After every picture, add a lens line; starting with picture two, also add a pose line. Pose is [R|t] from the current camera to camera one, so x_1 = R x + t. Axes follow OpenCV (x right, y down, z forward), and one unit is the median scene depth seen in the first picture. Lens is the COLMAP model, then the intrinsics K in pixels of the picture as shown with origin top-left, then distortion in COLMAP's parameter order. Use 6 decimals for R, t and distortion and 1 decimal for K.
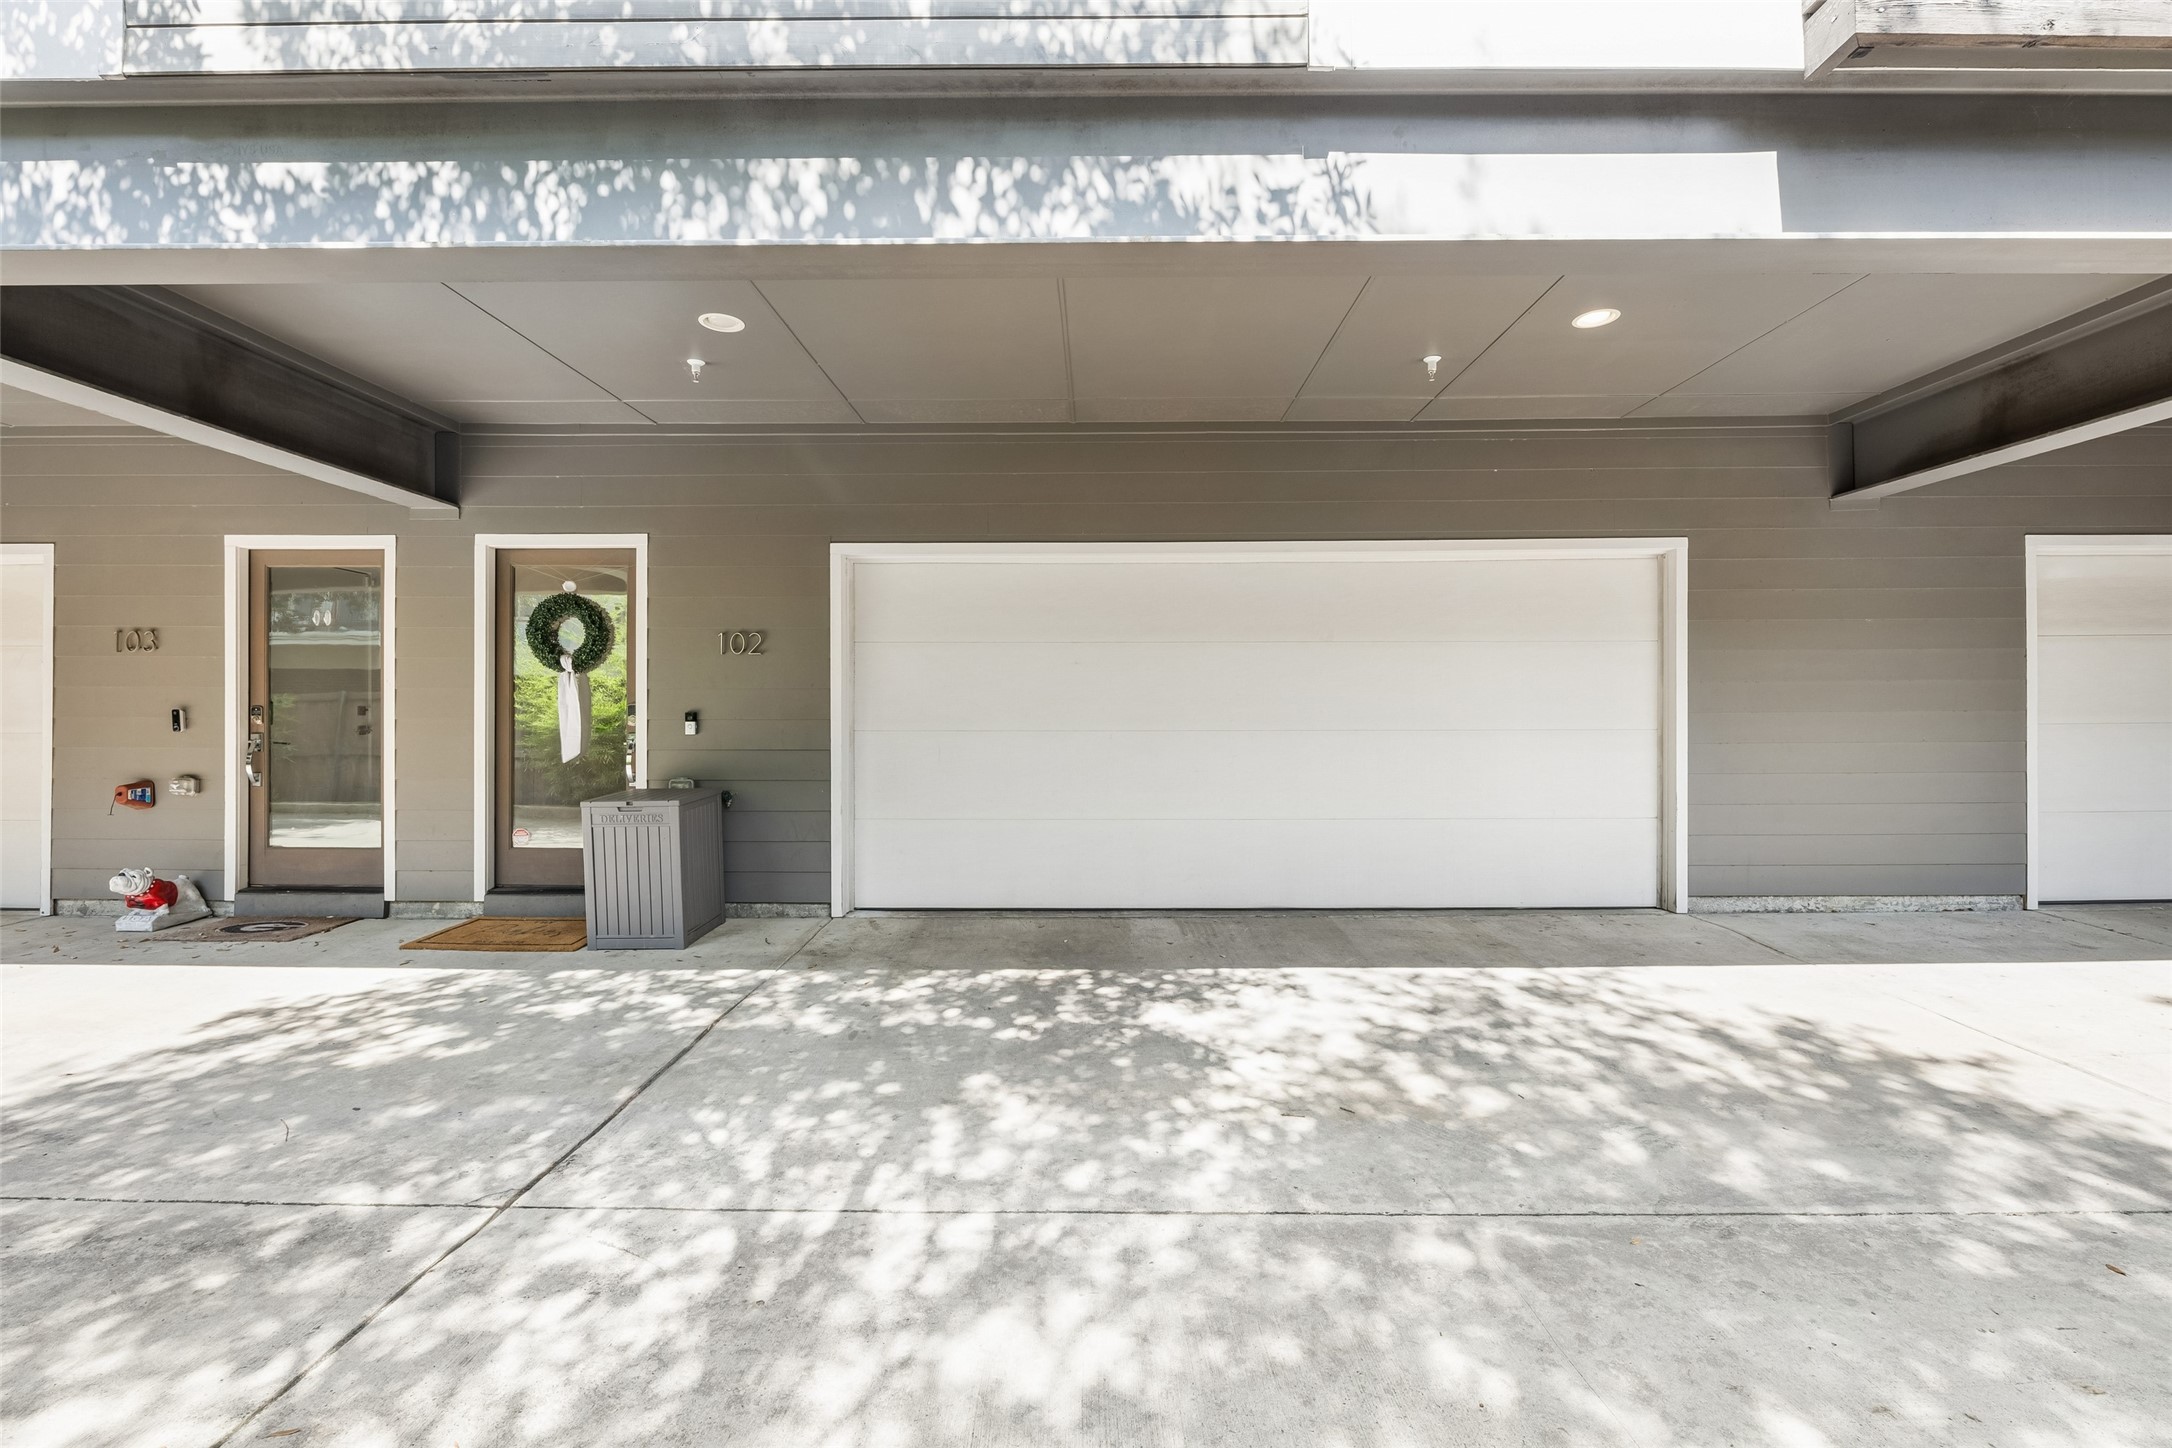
lens RADIAL K [[950.6, 0, 1086.0], [0, 950.6, 724.0], [0, 0, 1]] dist [-0.000547, -0.000079]
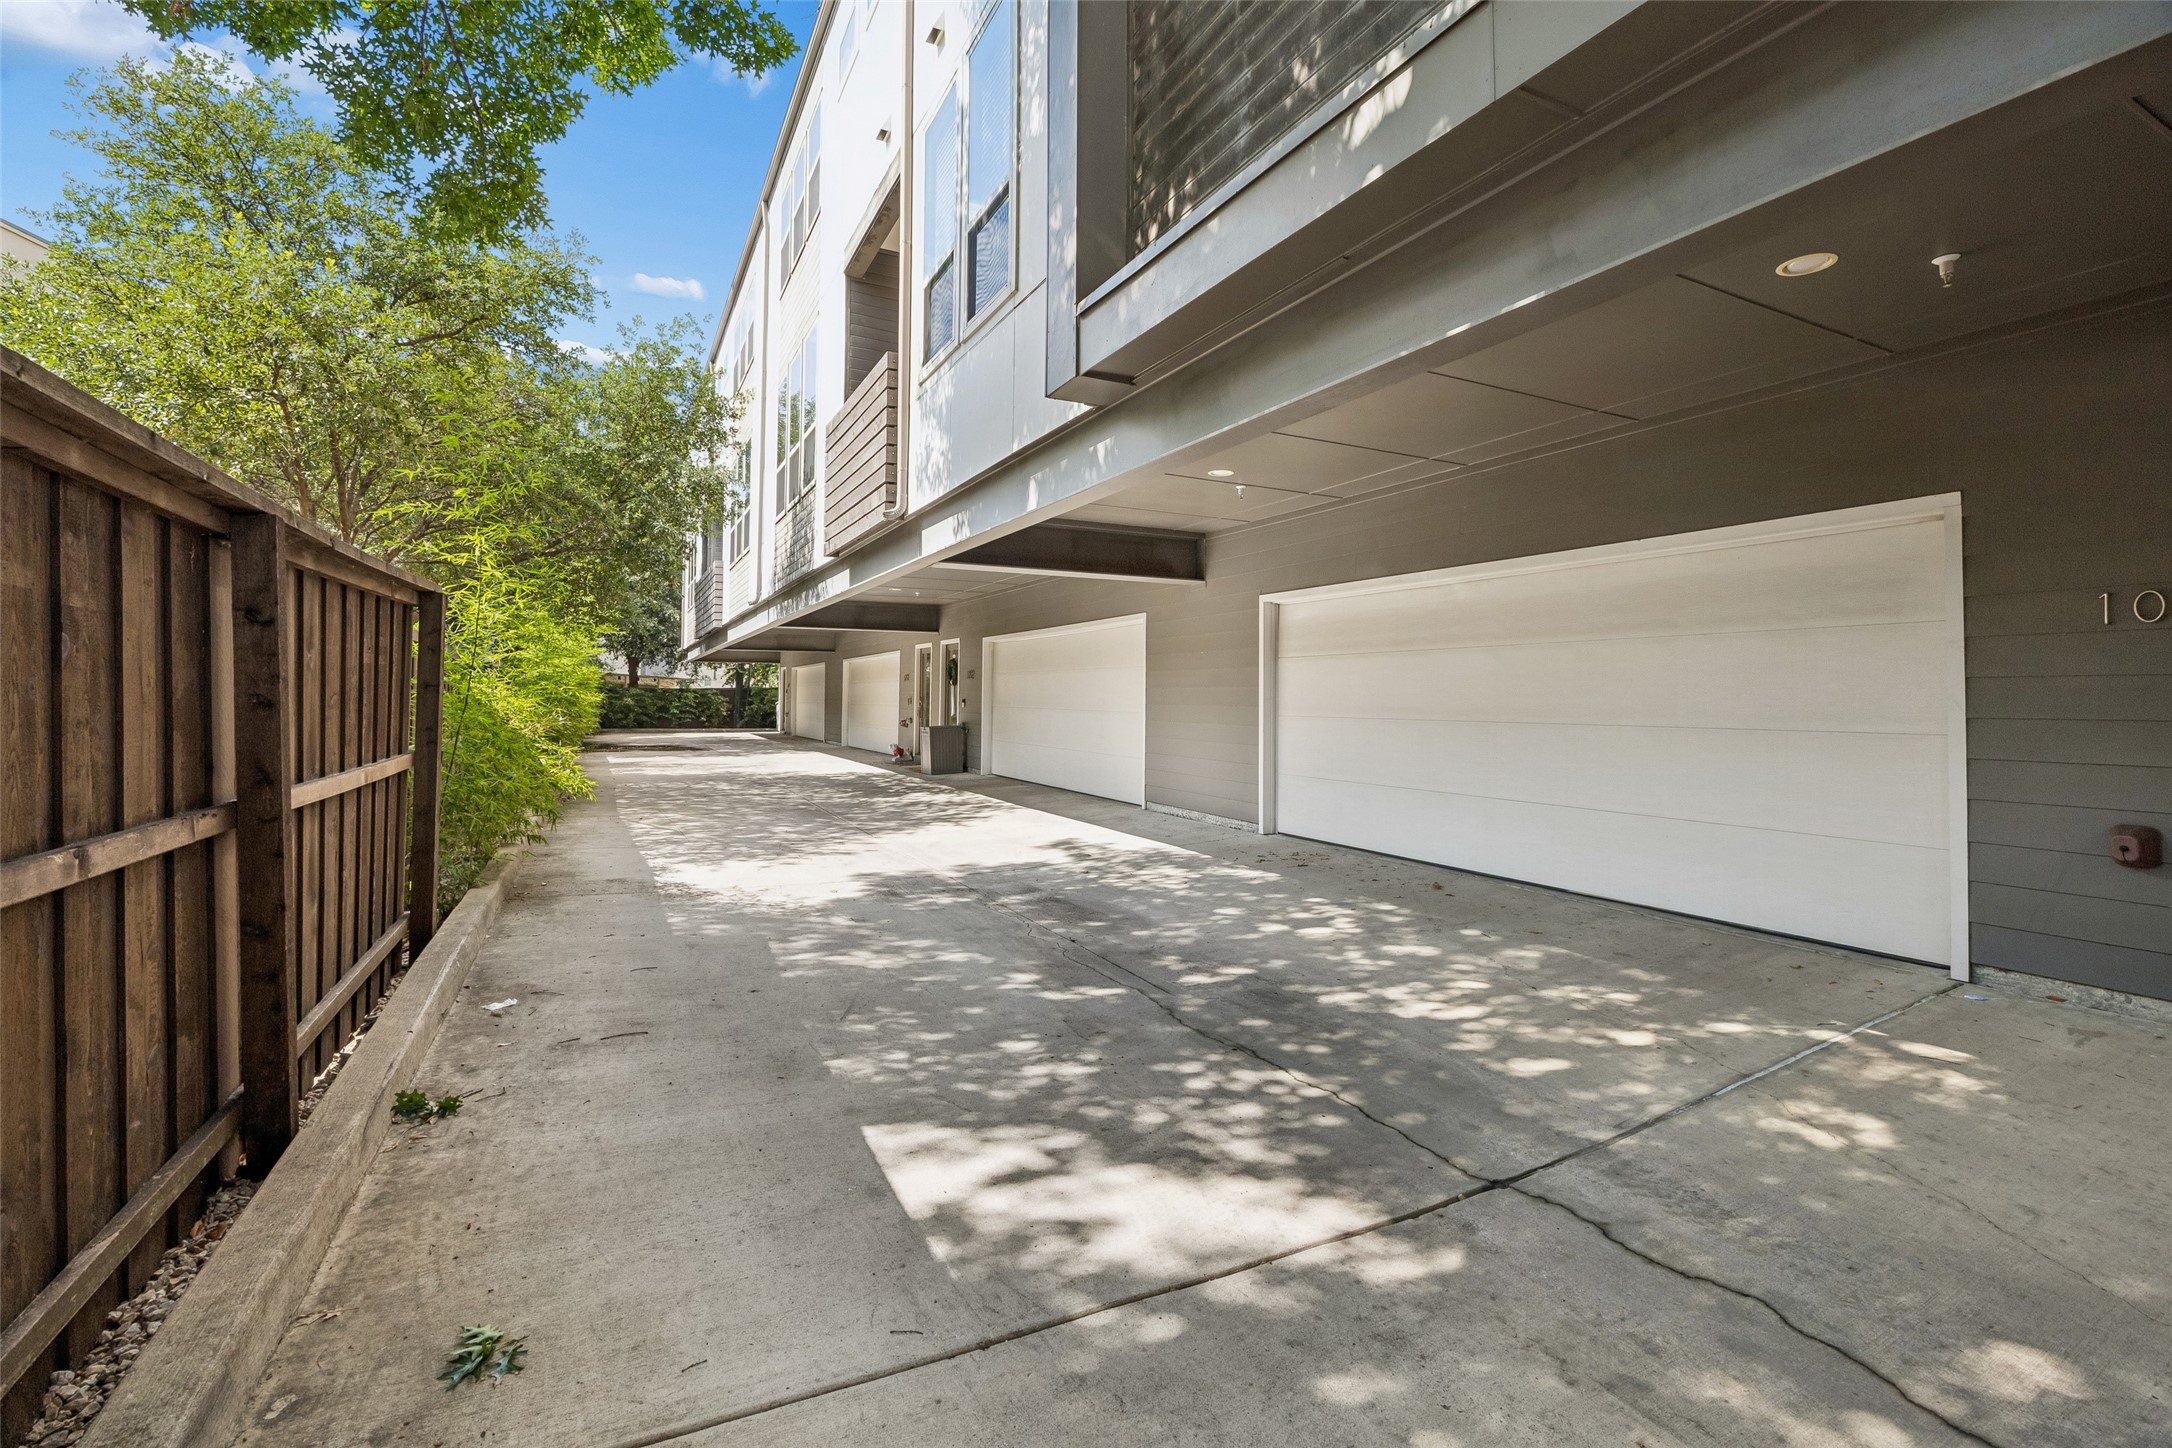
lens RADIAL K [[950.6, 0, 1086.0], [0, 950.6, 724.0], [0, 0, 1]] dist [-0.000547, -0.000079]
pose [[0.468156, 0.022159, -0.883368, 1.531831], [-0.015542, 0.999737, 0.016841, -0.006816], [0.883509, 0.005845, 0.468377, -0.019541]]
